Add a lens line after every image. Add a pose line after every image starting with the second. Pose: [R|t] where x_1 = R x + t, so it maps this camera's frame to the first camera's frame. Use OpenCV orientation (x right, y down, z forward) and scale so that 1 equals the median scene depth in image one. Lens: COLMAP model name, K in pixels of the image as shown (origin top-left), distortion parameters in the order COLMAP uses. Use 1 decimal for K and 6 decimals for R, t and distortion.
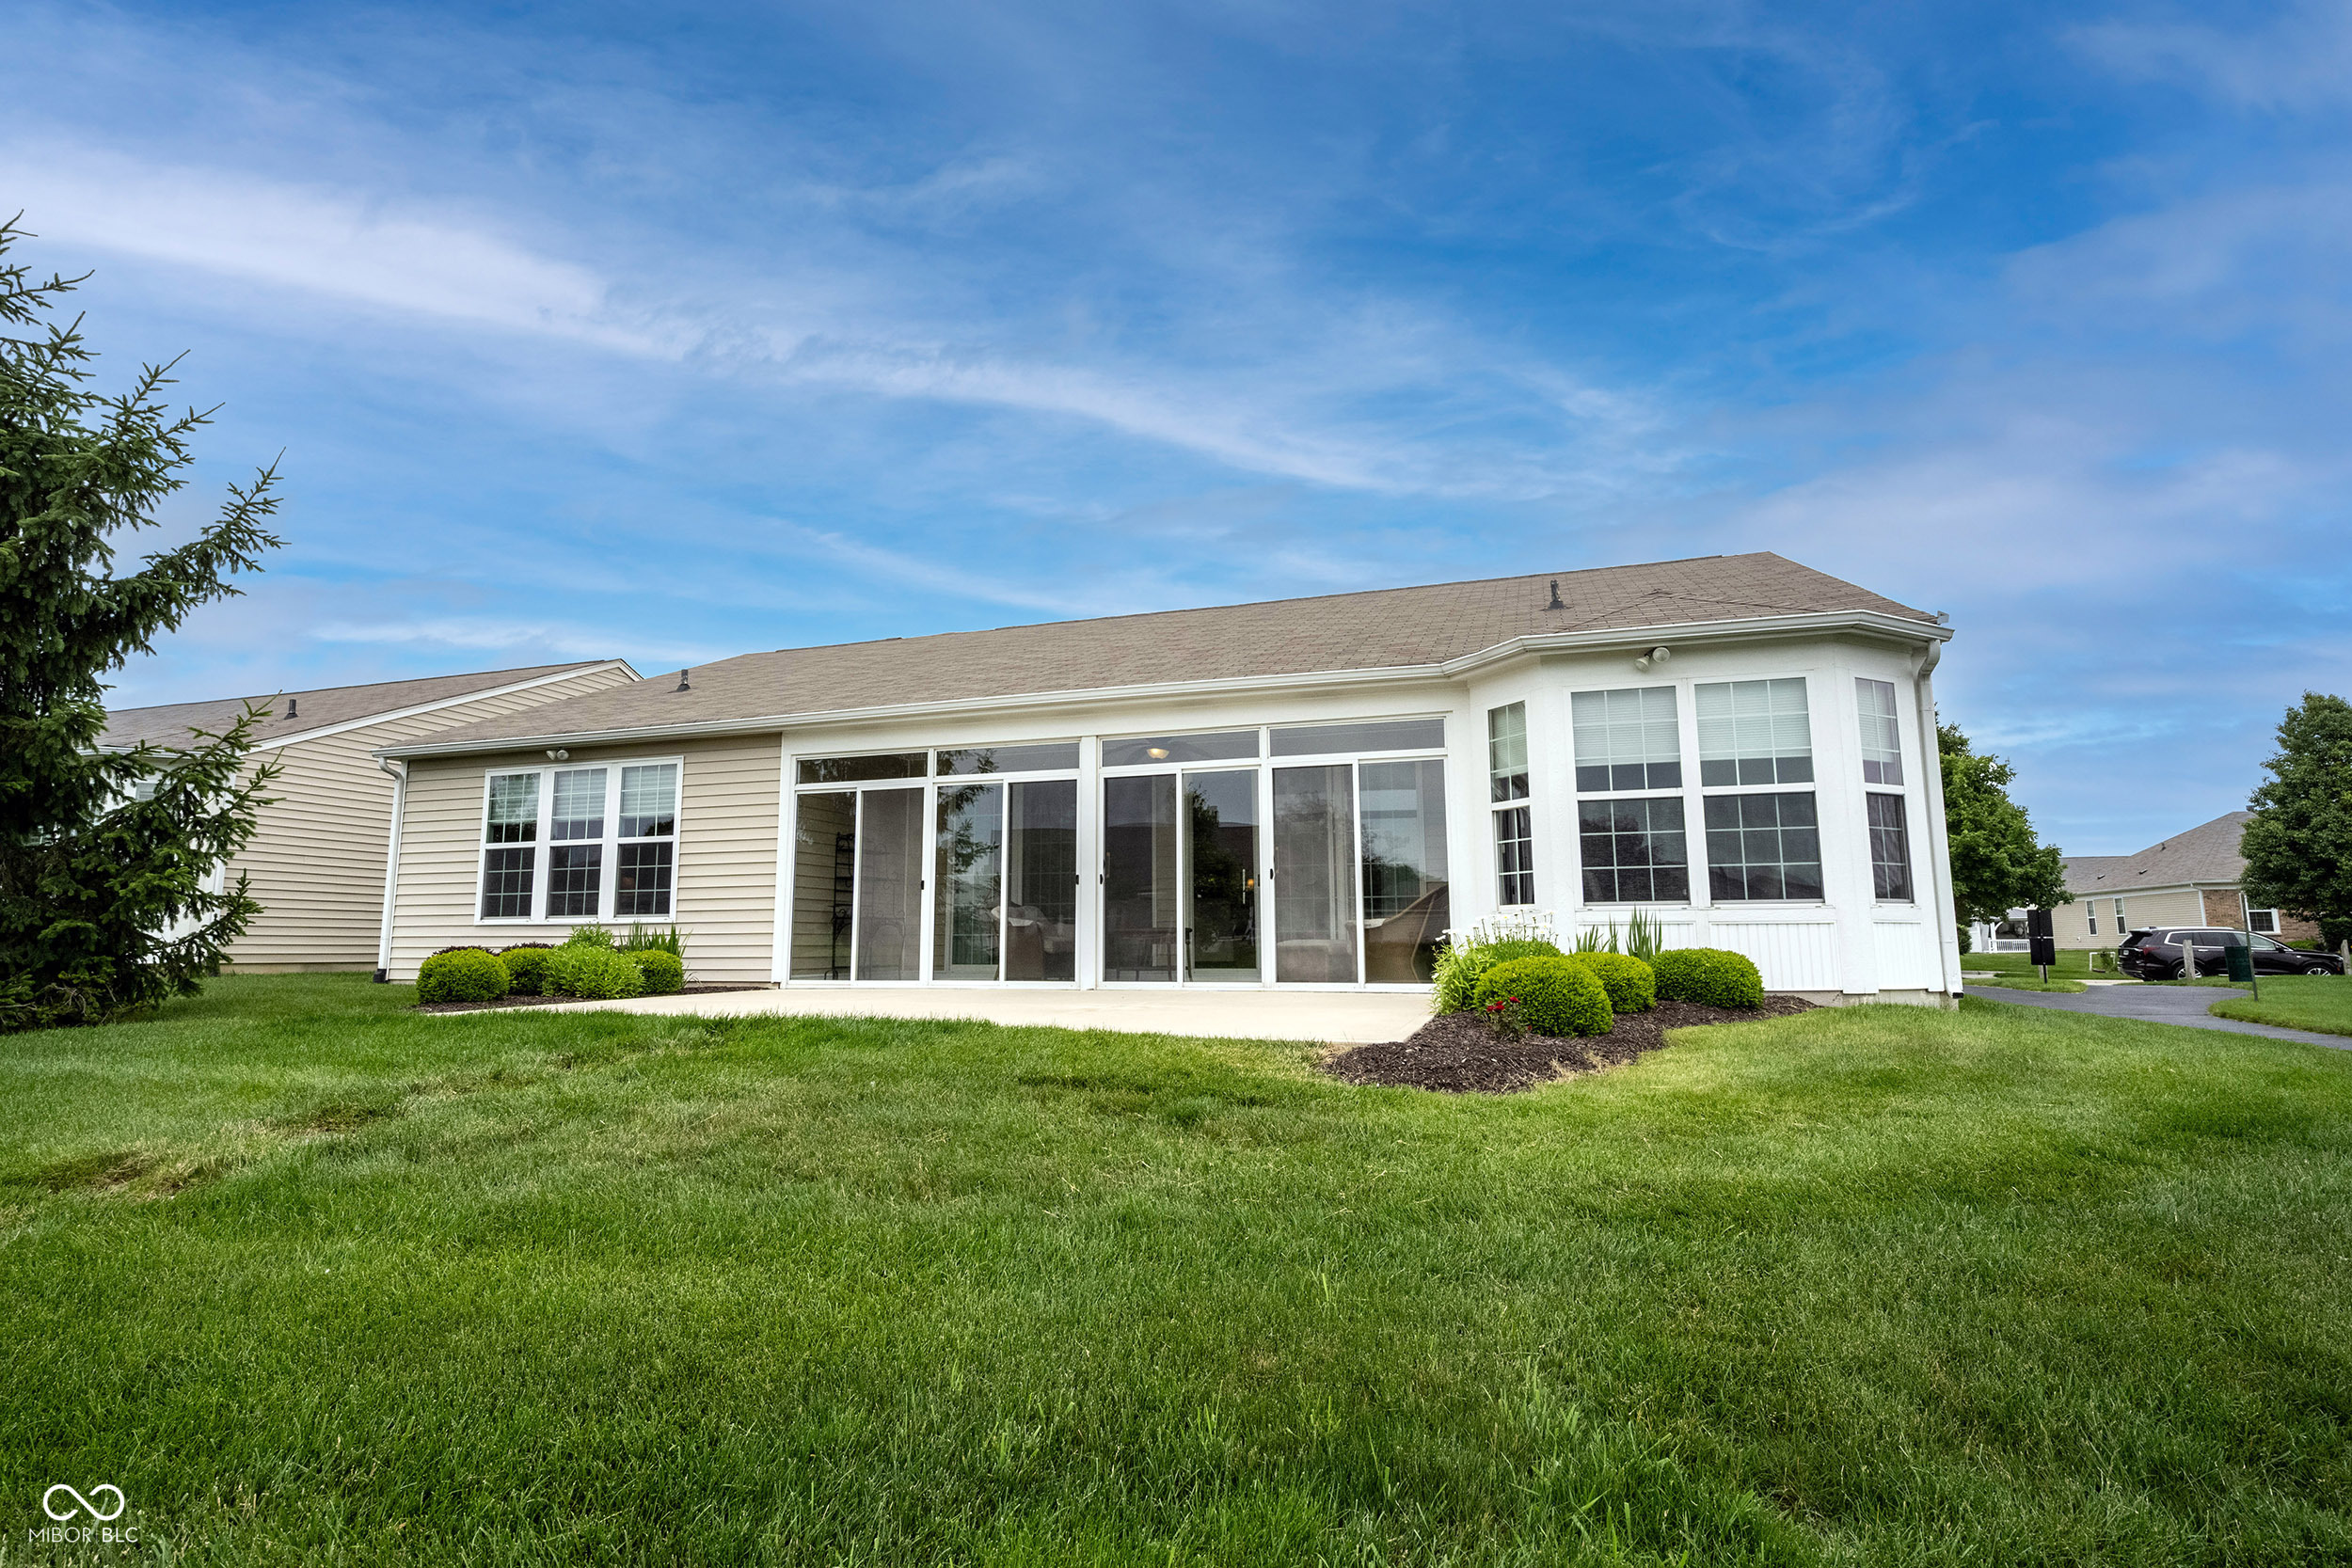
lens RADIAL K [[1073.8, 0, 1176.0], [0, 1073.8, 784.0], [0, 0, 1]] dist [-0.024238, -0.000061]
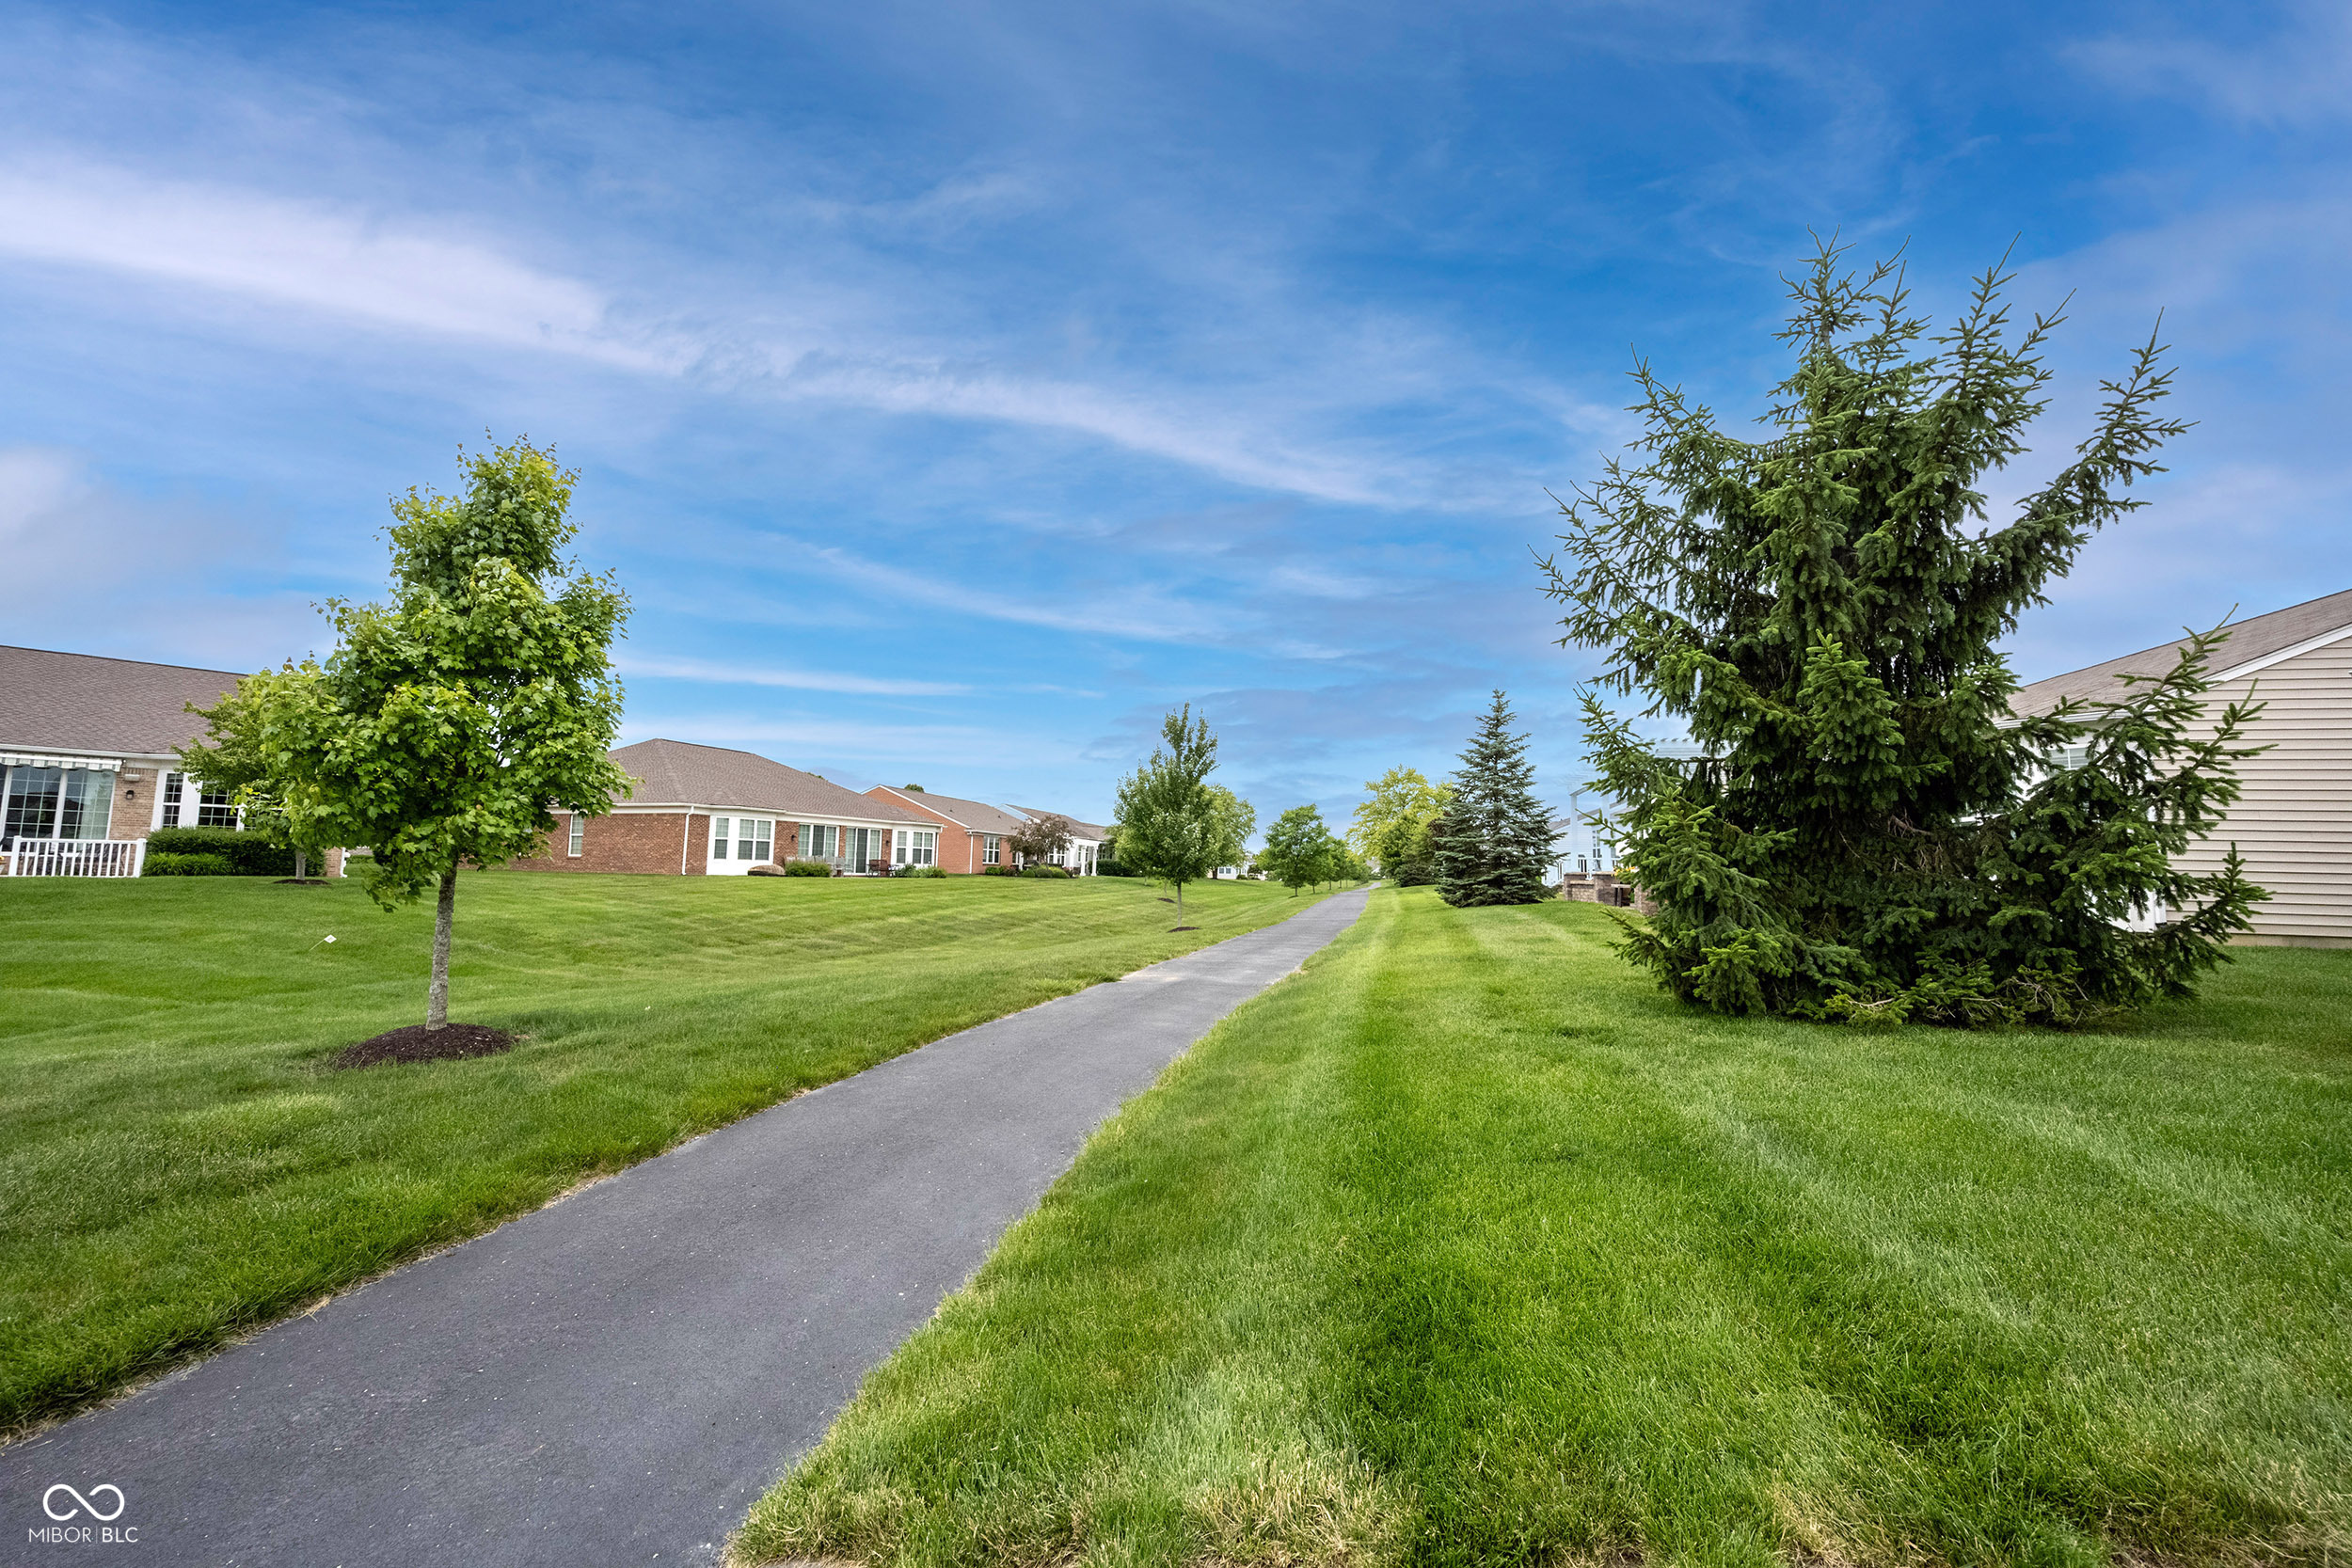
lens RADIAL K [[922.2, 0, 1162.2], [0, 922.2, 777.9], [0, 0, 1]] dist [0.001345, 0.000027]
pose [[0.028013, -0.089111, -0.995628, -0.244173], [0.116215, 0.989555, -0.085298, 0.001263], [0.992829, -0.113317, 0.038076, 0.219142]]
